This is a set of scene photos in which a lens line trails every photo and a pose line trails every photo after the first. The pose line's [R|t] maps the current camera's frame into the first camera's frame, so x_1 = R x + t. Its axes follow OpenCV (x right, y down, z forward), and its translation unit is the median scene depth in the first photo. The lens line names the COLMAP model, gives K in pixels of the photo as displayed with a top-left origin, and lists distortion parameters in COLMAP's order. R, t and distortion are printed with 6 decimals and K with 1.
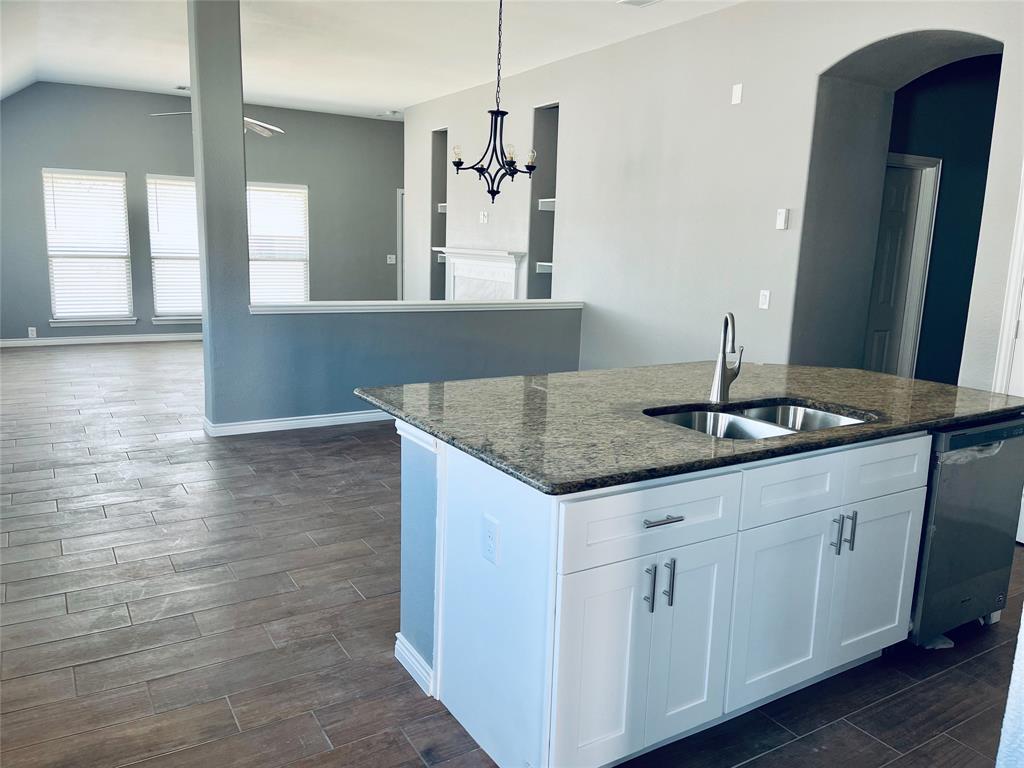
lens RADIAL K [[773.1, 0, 513.7], [0, 773.1, 385.3], [0, 0, 1]] dist [0.070746, -0.091126]
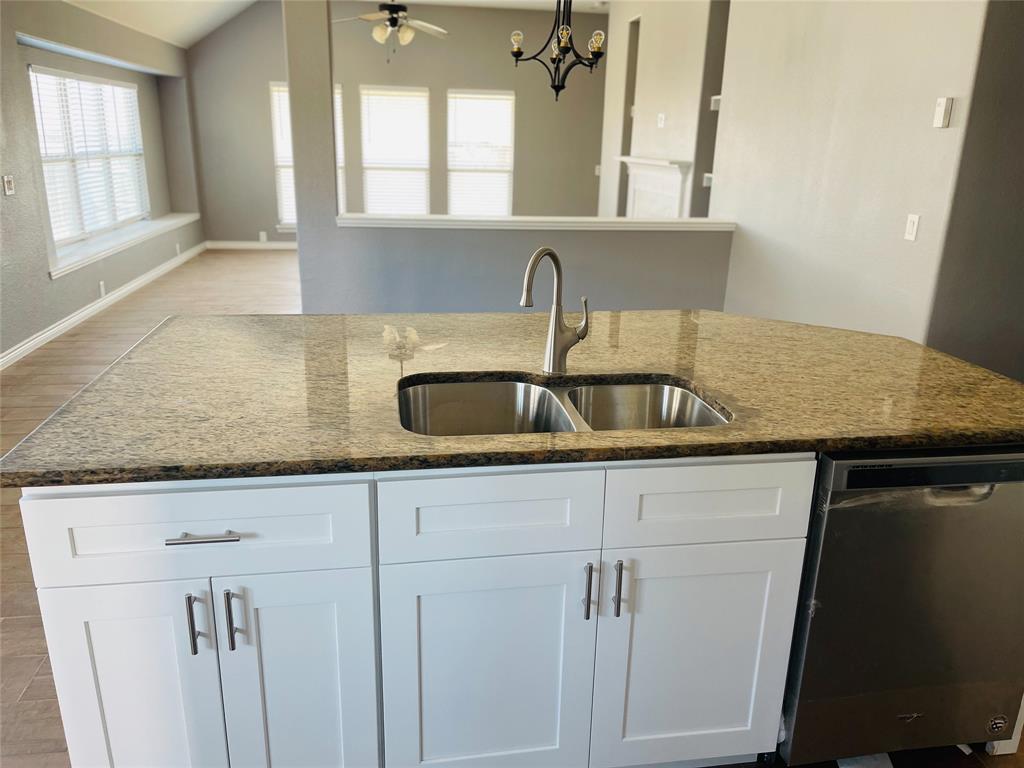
lens RADIAL K [[773.1, 0, 516.1], [0, 773.1, 388.0], [0, 0, 1]] dist [0.070746, -0.091126]
pose [[0.923411, 0.108267, -0.368227, 0.189488], [-0.067005, 0.990131, 0.123092, -0.019013], [0.377920, -0.088992, 0.921551, 0.121915]]
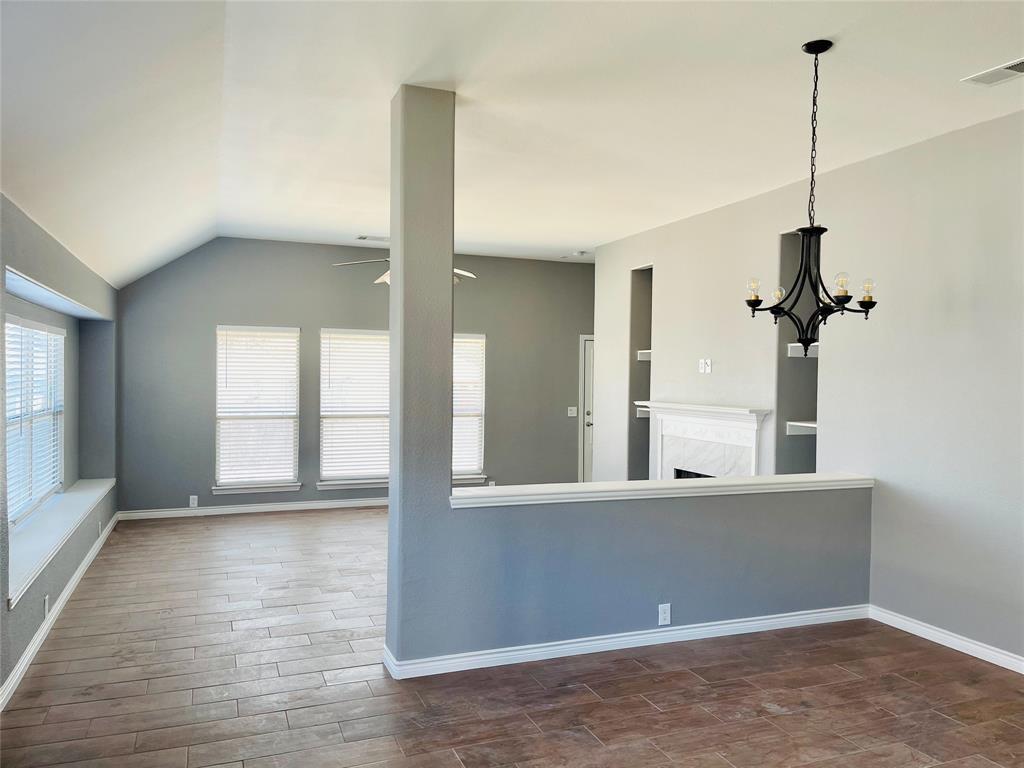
lens RADIAL K [[773.1, 0, 519.3], [0, 773.1, 390.8], [0, 0, 1]] dist [0.070746, -0.091126]
pose [[0.986080, -0.016742, -0.165424, -0.111449], [-0.011287, 0.985882, -0.167062, -0.059380], [0.165885, 0.166604, 0.971970, 0.201135]]
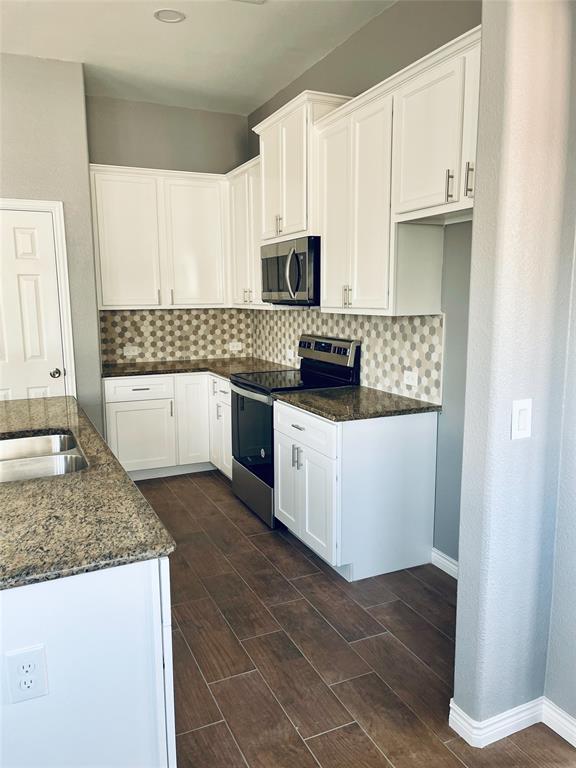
lens RADIAL K [[579.8, 0, 291.7], [0, 579.8, 385.7], [0, 0, 1]] dist [0.070746, -0.091126]
pose [[0.107786, -0.185051, 0.976800, -0.157039], [0.193706, 0.967603, 0.161934, -0.040618], [-0.975121, 0.171757, 0.140140, 0.169288]]
